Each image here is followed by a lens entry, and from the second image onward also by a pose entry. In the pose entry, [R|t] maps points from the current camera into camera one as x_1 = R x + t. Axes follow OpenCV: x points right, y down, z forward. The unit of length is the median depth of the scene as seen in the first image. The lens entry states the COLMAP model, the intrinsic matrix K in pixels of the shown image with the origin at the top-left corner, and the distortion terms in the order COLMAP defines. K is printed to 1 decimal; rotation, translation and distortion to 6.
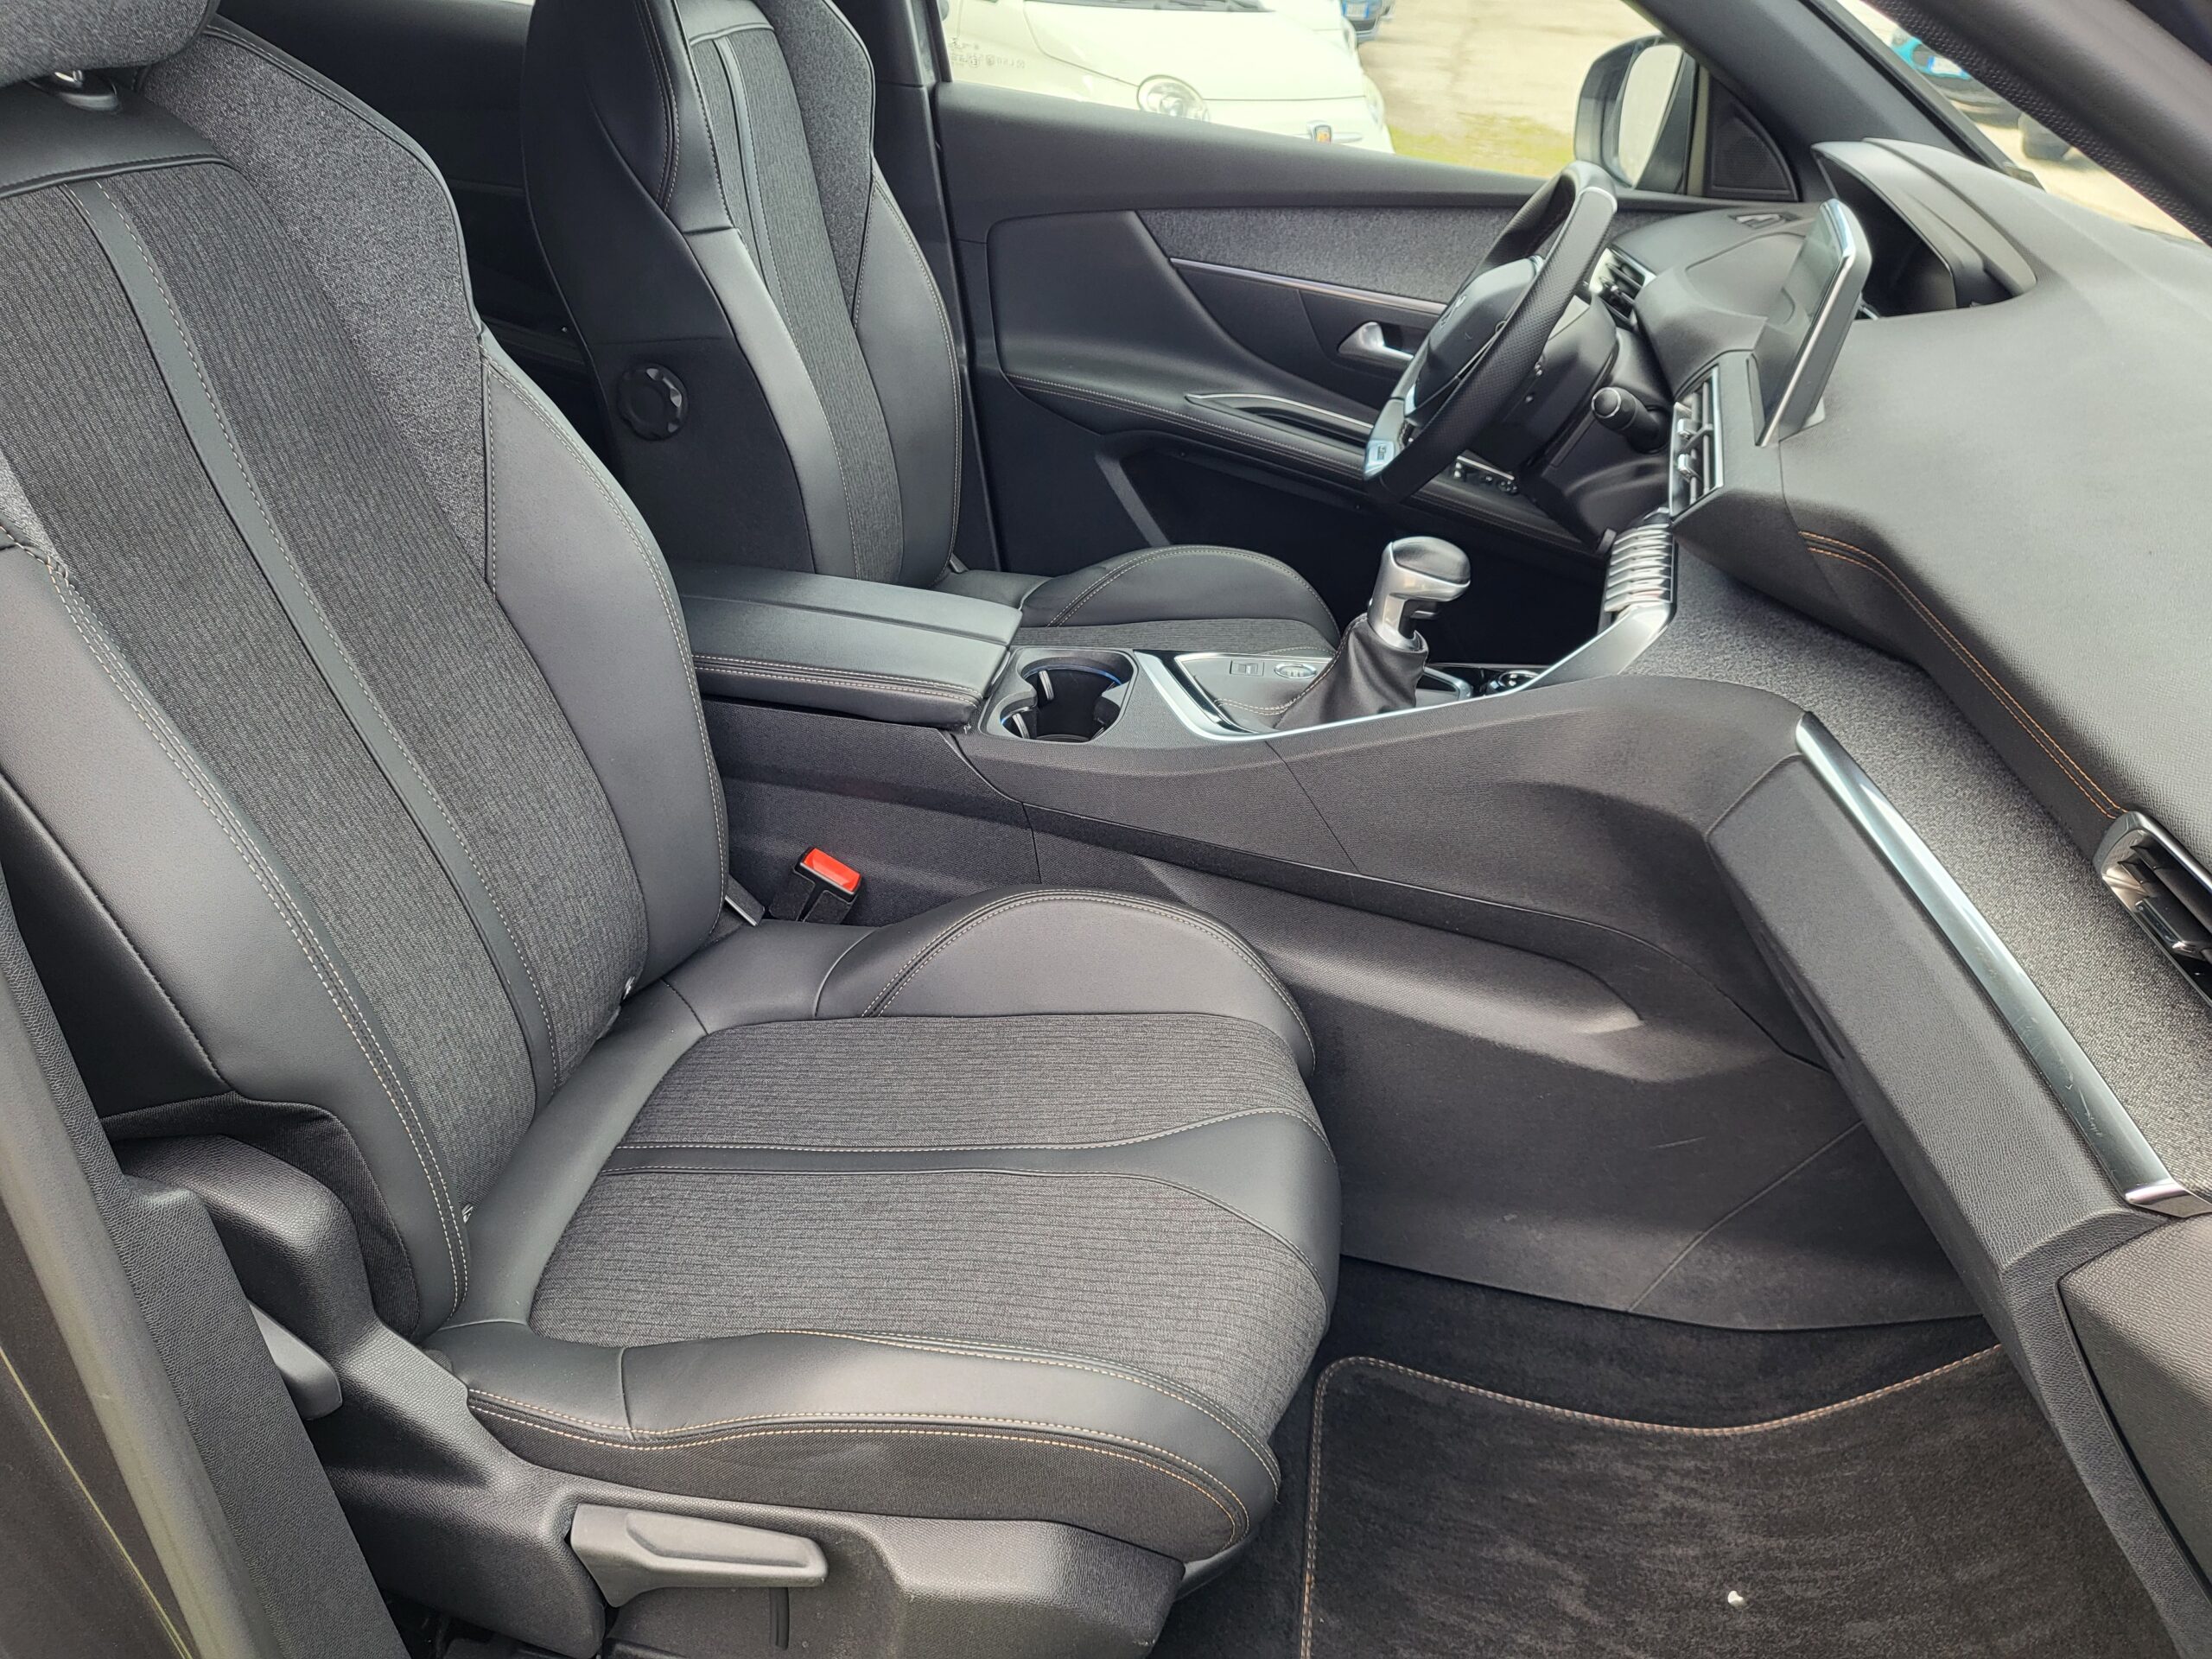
lens RADIAL K [[1736.5, 0, 1076.9], [0, 1736.5, 826.2], [0, 0, 1]] dist [-0.025335, 0.050532]
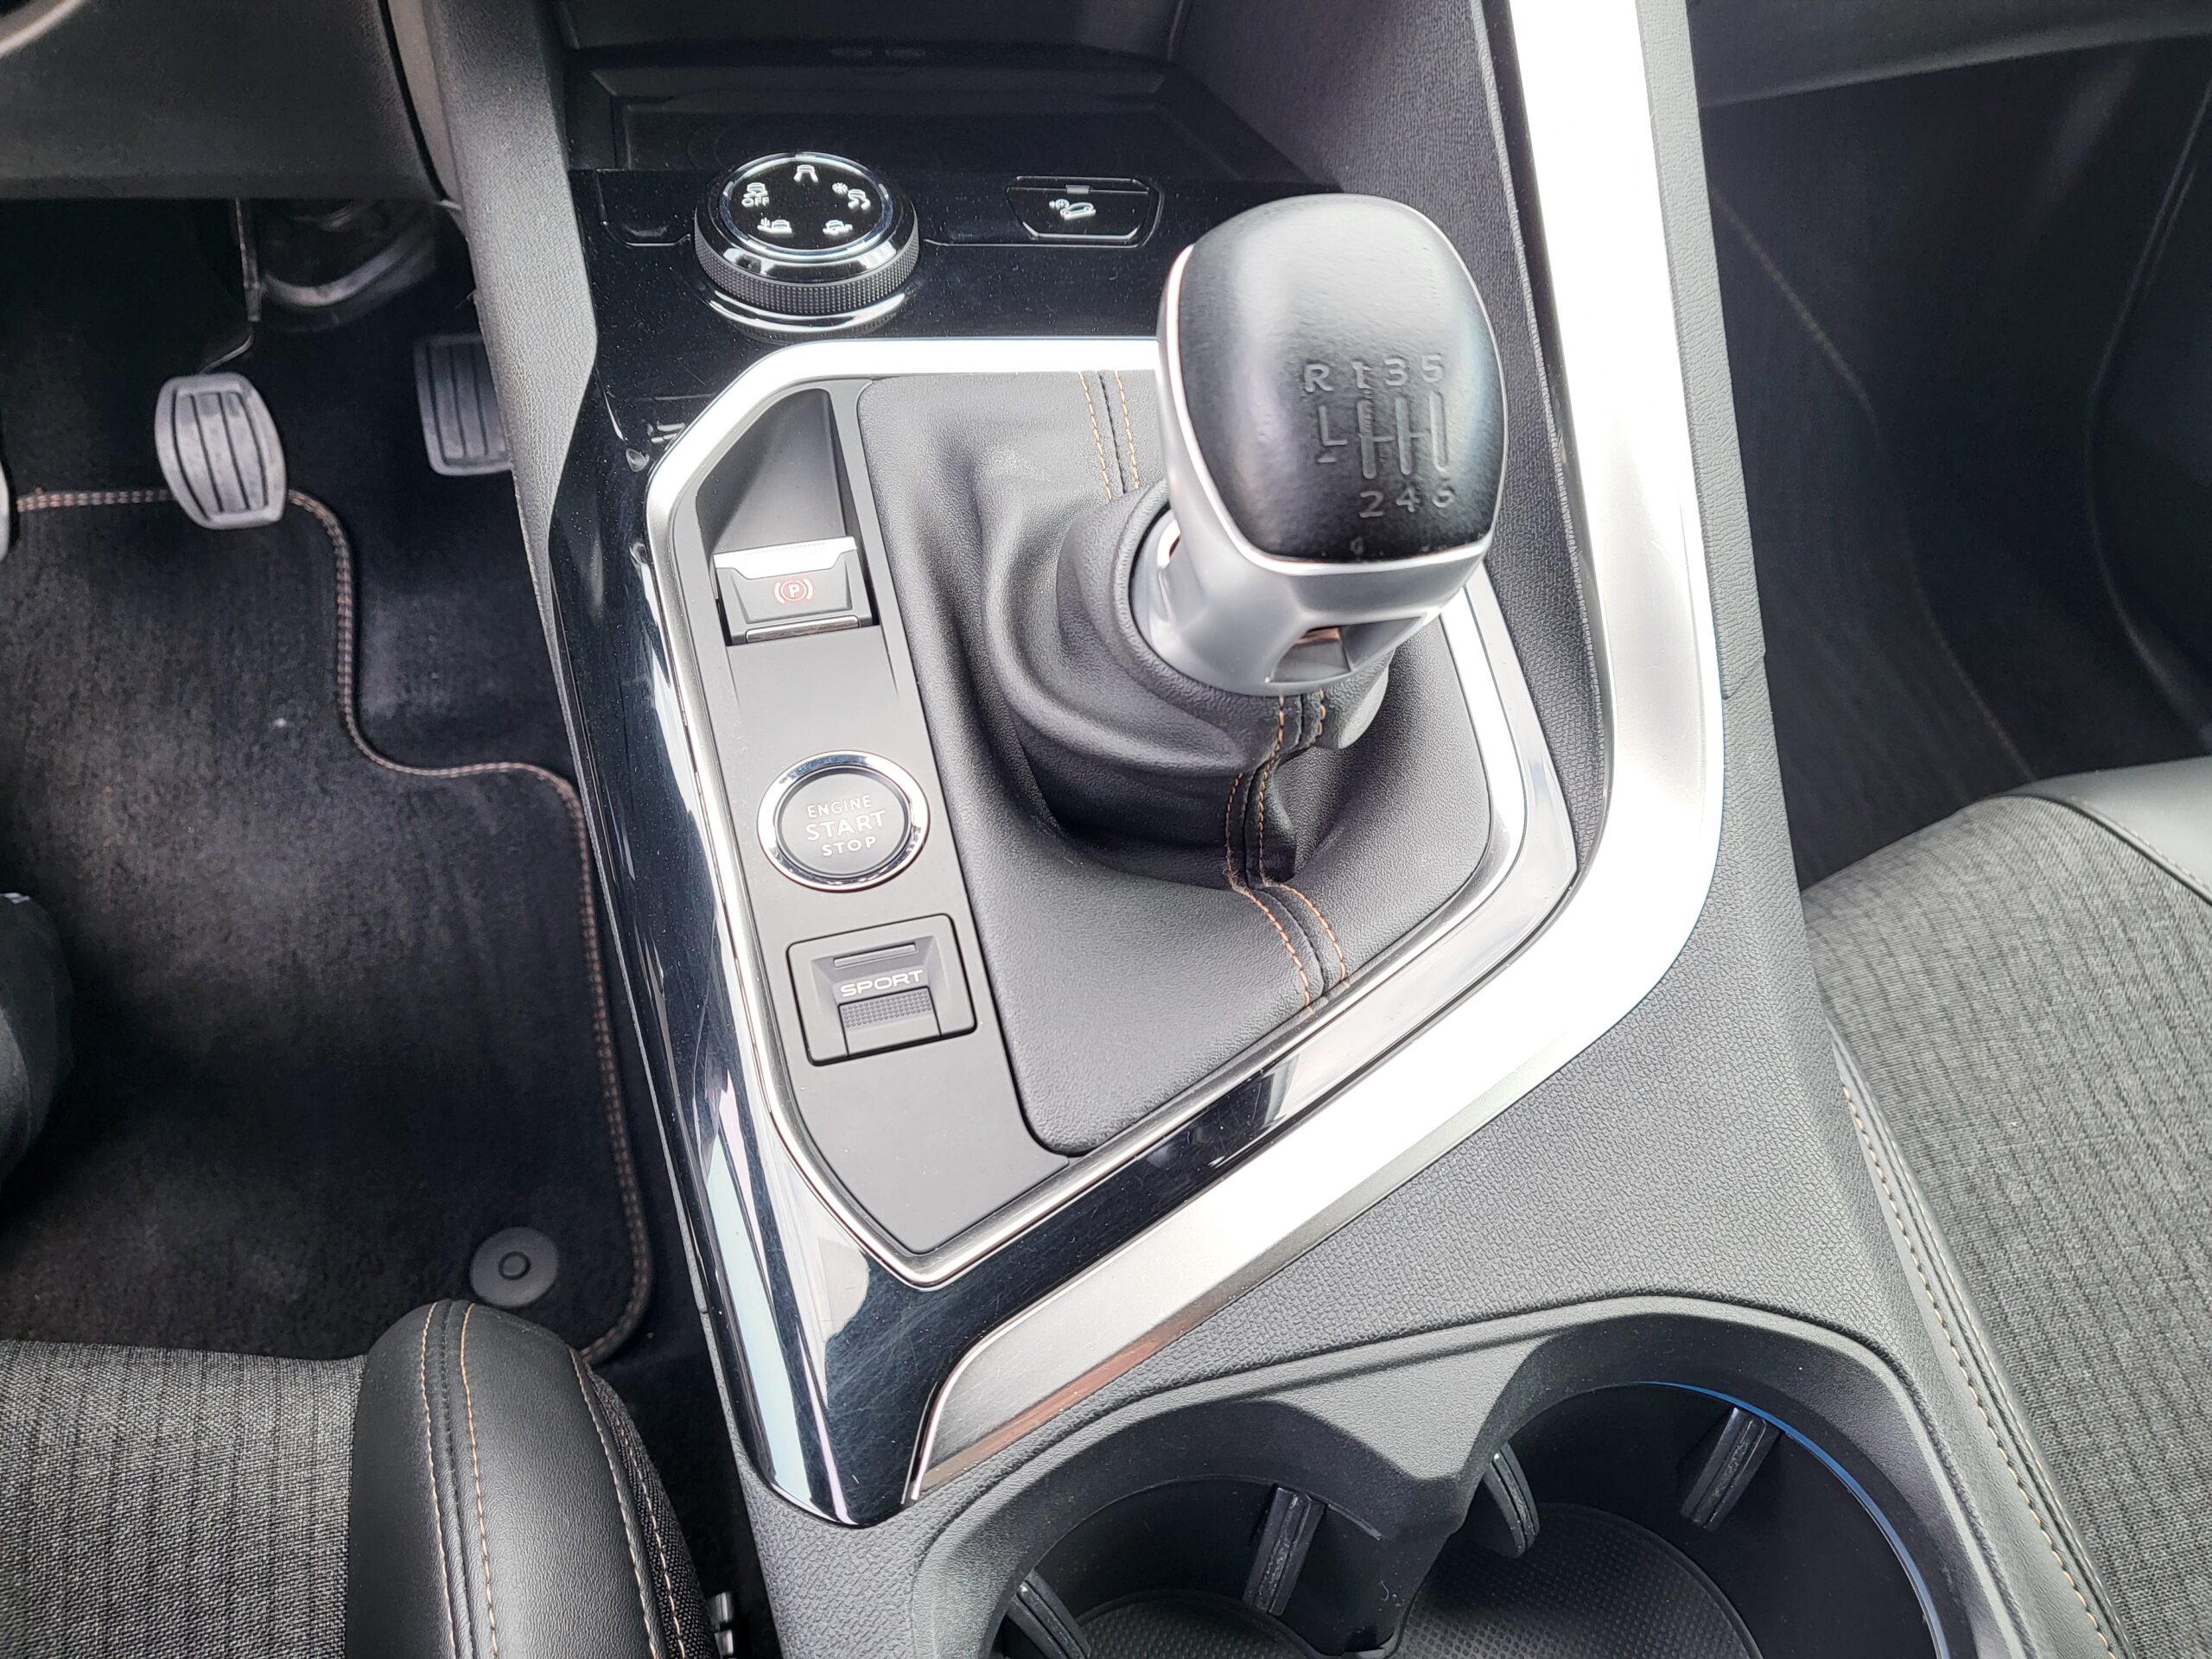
lens RADIAL K [[1734.4, 0, 1108.0], [0, 1734.4, 824.3], [0, 0, 1]] dist [-0.011586, 0.058052]
pose [[-0.383682, -0.794002, 0.471539, -0.006463], [0.341721, 0.352299, 0.871270, -0.322494], [-0.857913, 0.495426, 0.136157, 1.021858]]
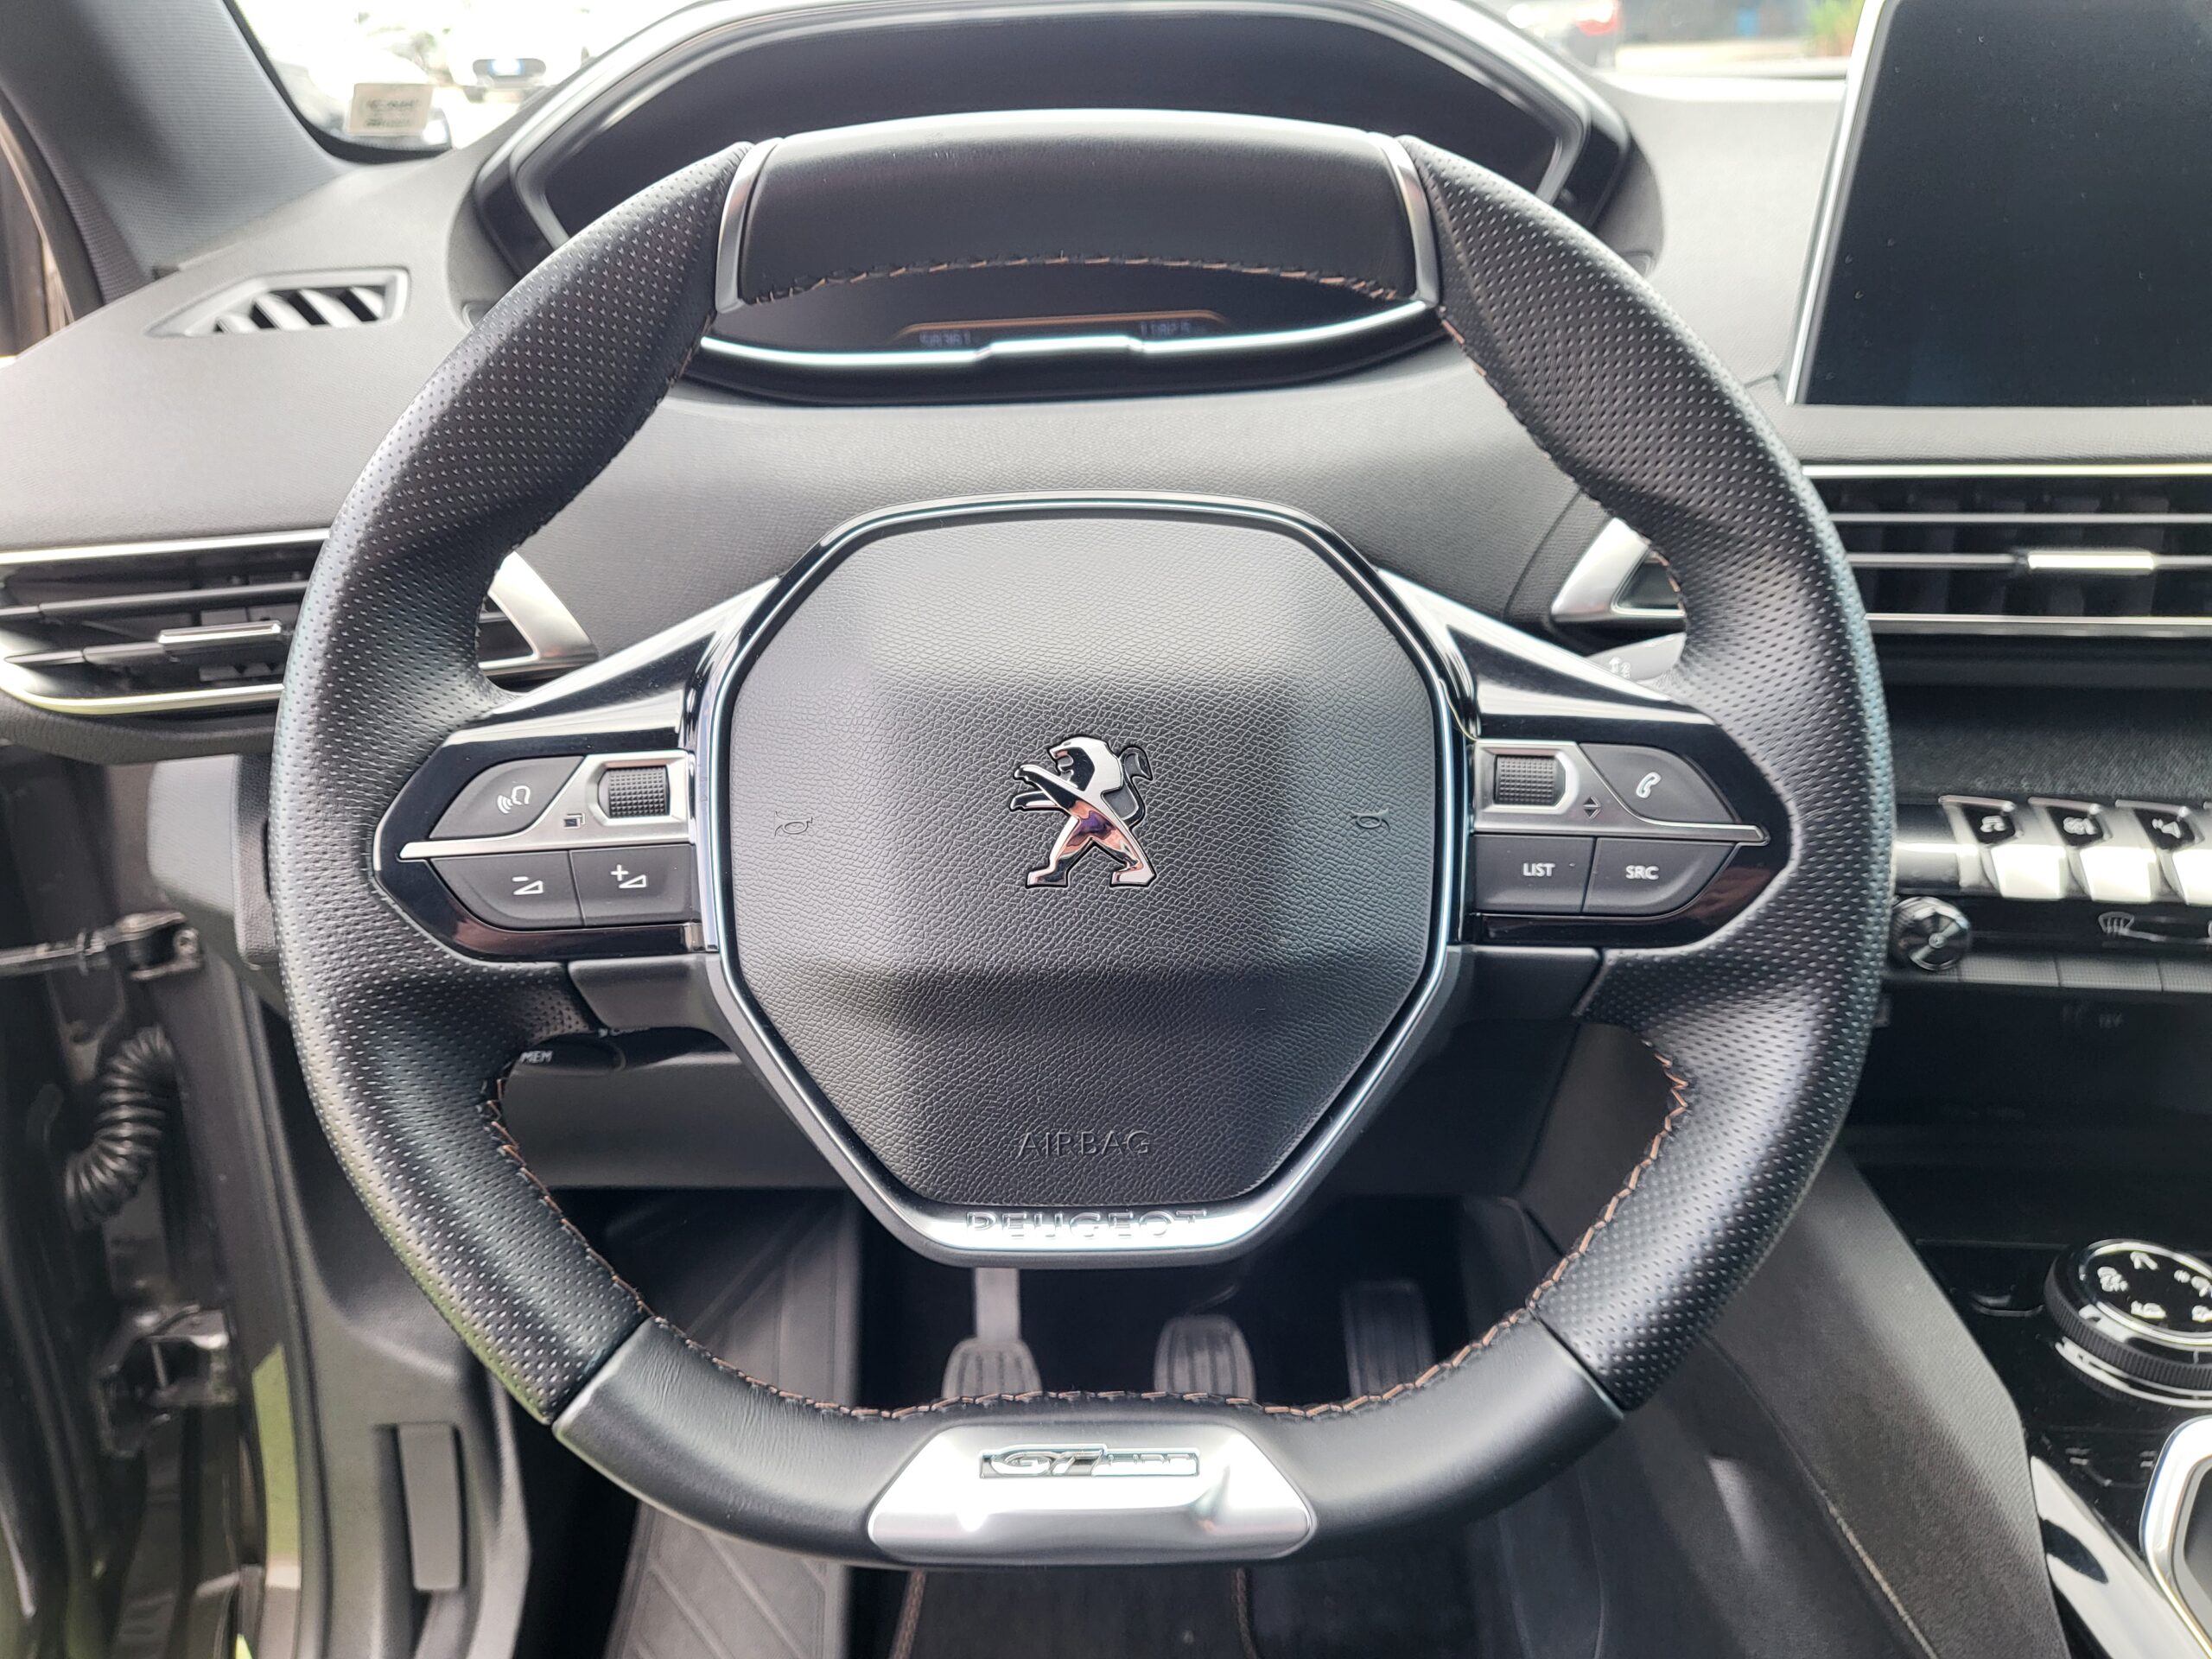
lens RADIAL K [[1736.5, 0, 1076.9], [0, 1736.5, 826.2], [0, 0, 1]] dist [-0.025335, 0.050532]
pose [[-0.180330, -0.476507, 0.860478, 0.021965], [0.496802, 0.710907, 0.497794, -0.497254], [-0.848922, 0.517254, 0.108531, 1.176605]]
